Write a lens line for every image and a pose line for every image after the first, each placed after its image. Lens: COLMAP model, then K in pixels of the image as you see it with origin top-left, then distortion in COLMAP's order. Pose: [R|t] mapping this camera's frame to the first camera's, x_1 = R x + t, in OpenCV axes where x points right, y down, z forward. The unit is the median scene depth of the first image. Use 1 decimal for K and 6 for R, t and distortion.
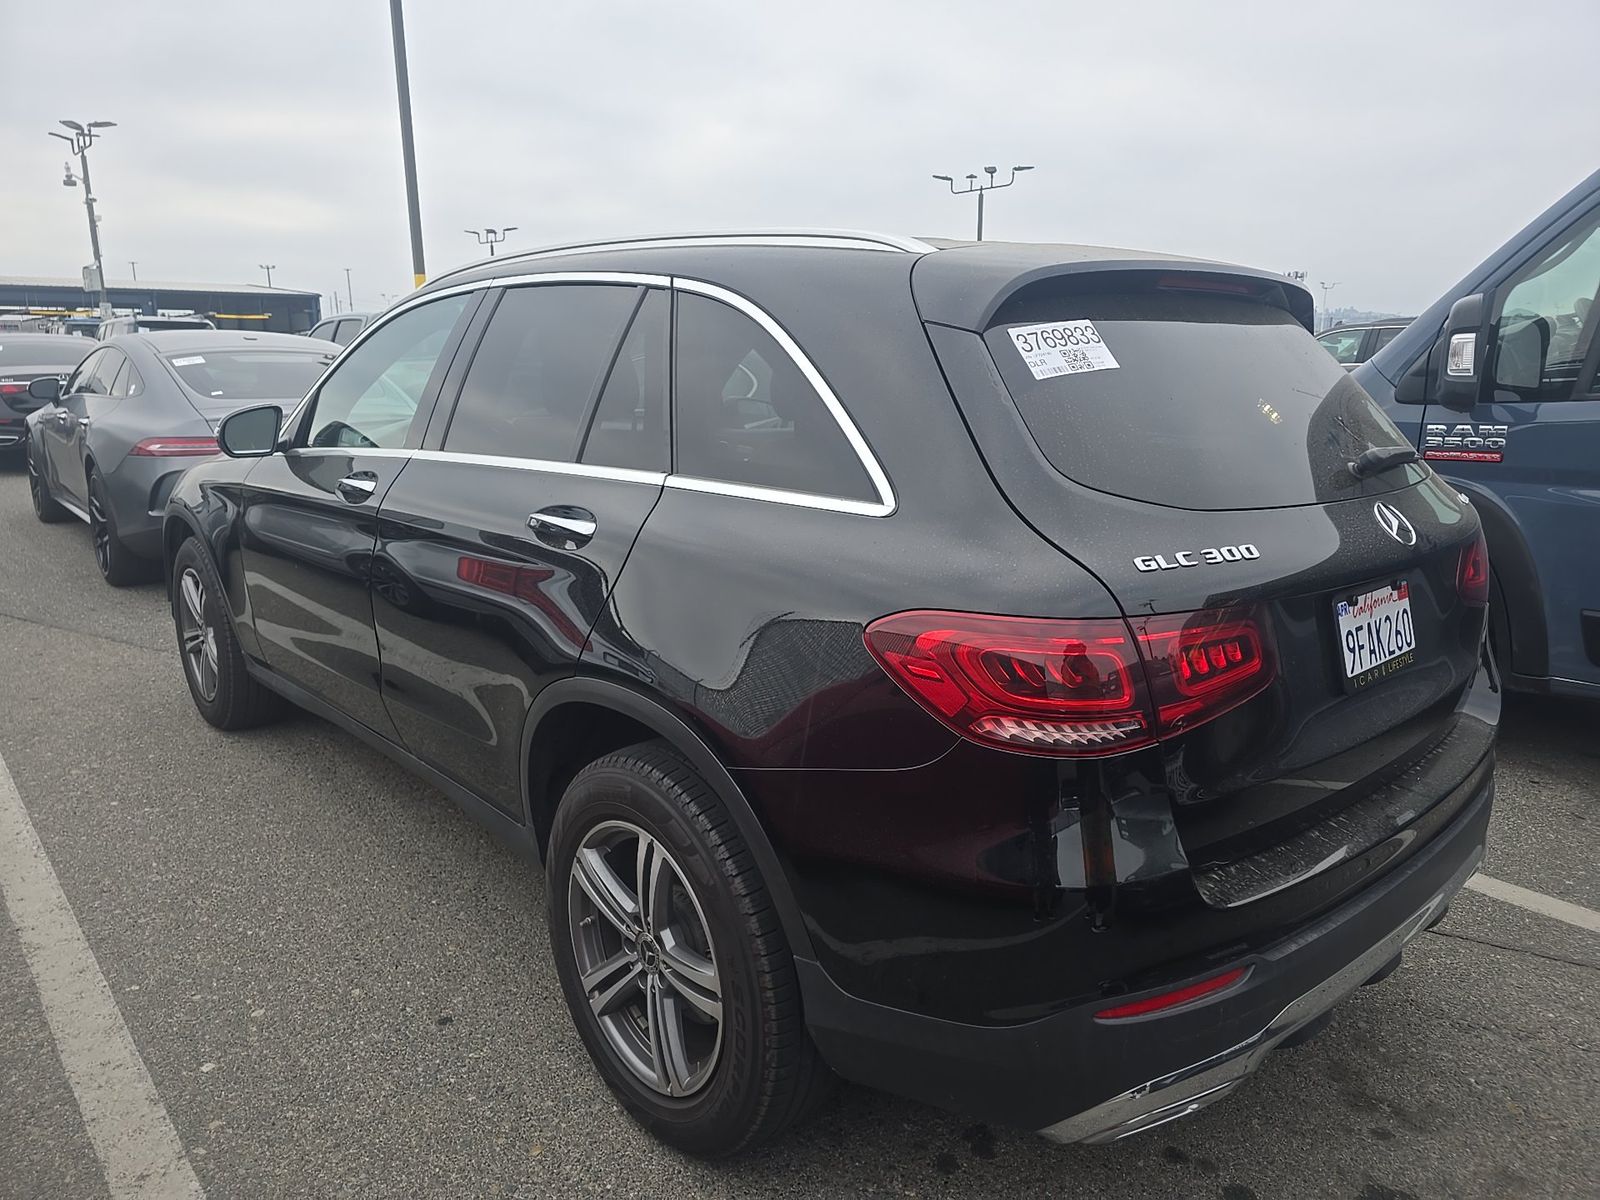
lens RADIAL K [[1083.7, 0, 802.1], [0, 1083.7, 629.7], [0, 0, 1]] dist [0.082150, -0.076105]
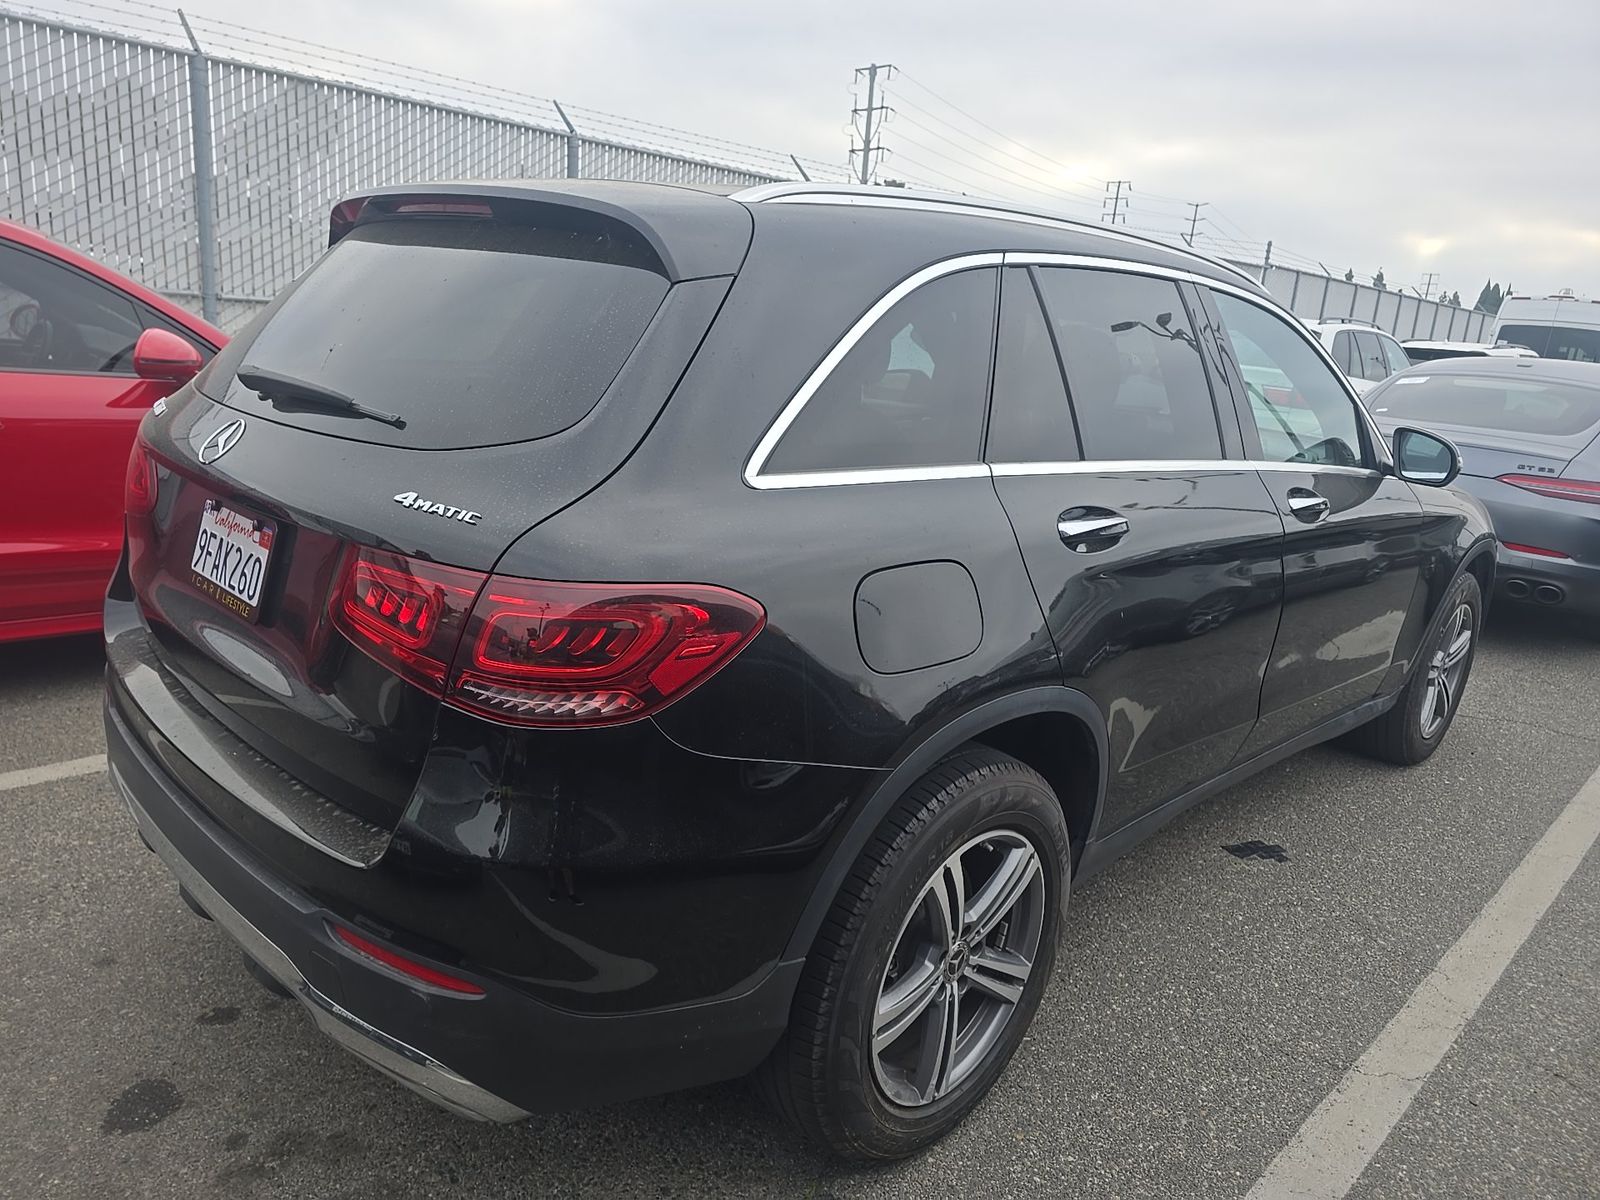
lens RADIAL K [[1084.1, 0, 800.0], [0, 1084.1, 600.0], [0, 0, 1]] dist [0.030130, -0.041716]
pose [[0.047537, 0.250404, -0.966974, 1.348249], [-0.321030, 0.920538, 0.222597, -0.305609], [0.945875, 0.299846, 0.124147, 1.245608]]
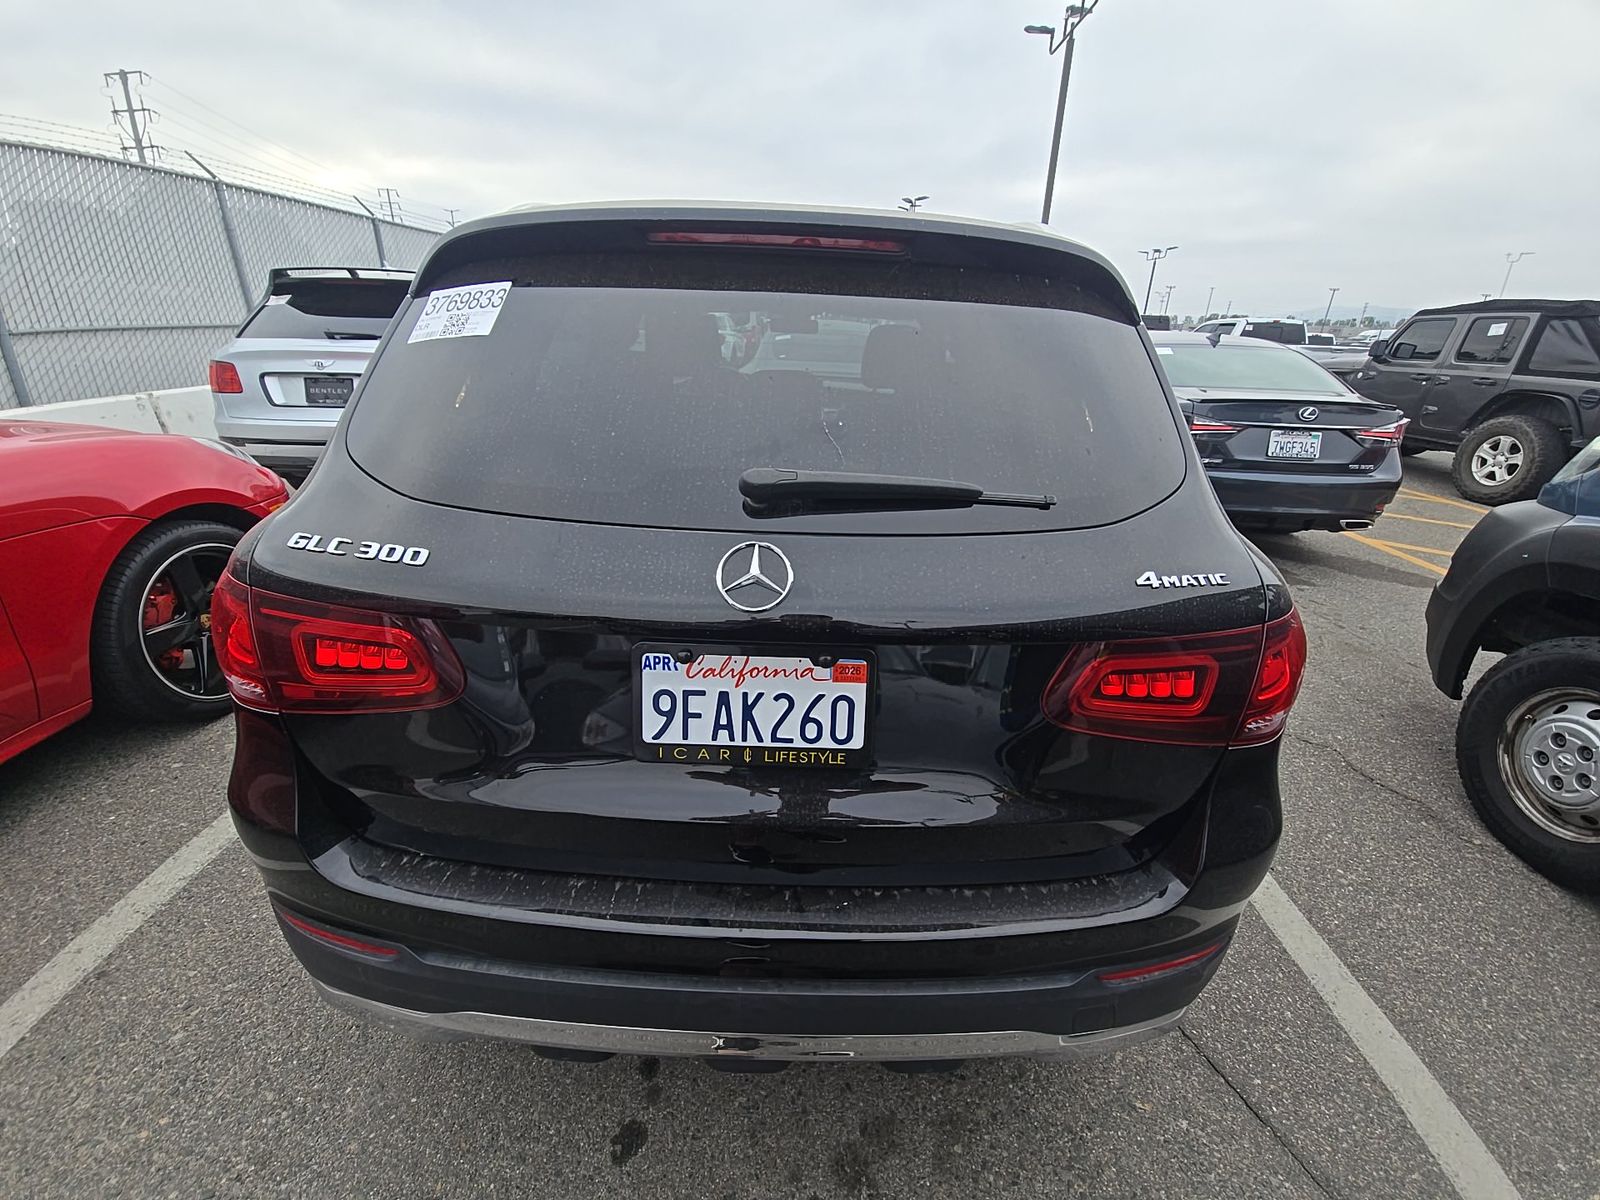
lens RADIAL K [[649.5, 0, 800.9], [0, 649.5, 606.3], [0, 0, 1]] dist [0.021523, -0.019709]
pose [[0.729330, 0.287913, -0.620632, 0.742129], [-0.196115, 0.957052, 0.213517, -0.157172], [0.655452, -0.034010, 0.754471, 0.617037]]
